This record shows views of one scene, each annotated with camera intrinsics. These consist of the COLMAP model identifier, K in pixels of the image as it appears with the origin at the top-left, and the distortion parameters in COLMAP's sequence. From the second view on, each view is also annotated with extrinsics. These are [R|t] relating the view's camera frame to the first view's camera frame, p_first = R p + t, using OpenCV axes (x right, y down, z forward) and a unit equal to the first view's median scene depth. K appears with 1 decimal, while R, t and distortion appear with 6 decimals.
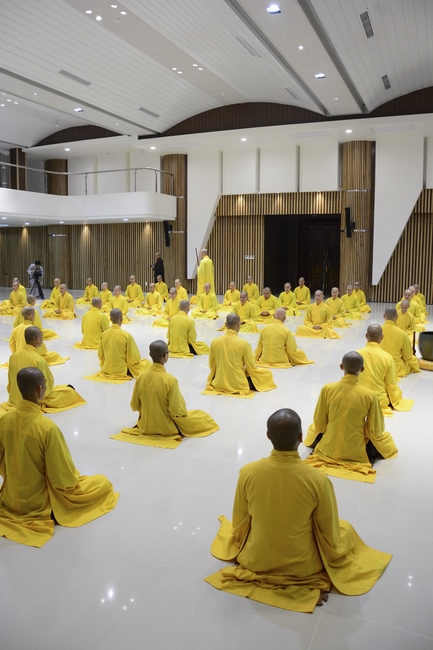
lens RADIAL K [[524.1, 0, 216.5], [0, 524.1, 325.0], [0, 0, 1]] dist [-0.154492, 0.136098]
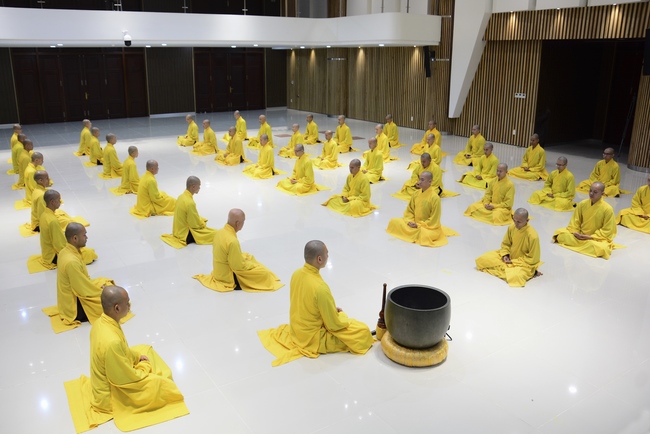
lens RADIAL K [[540.5, 0, 325.0], [0, 540.5, 217.0], [0, 0, 1]] dist [-0.169530, 0.159732]
pose [[0.835613, 0.155114, -0.526964, 0.255071], [-0.073884, 0.982324, 0.171992, -0.065280], [0.544328, -0.104785, 0.832303, 0.177627]]
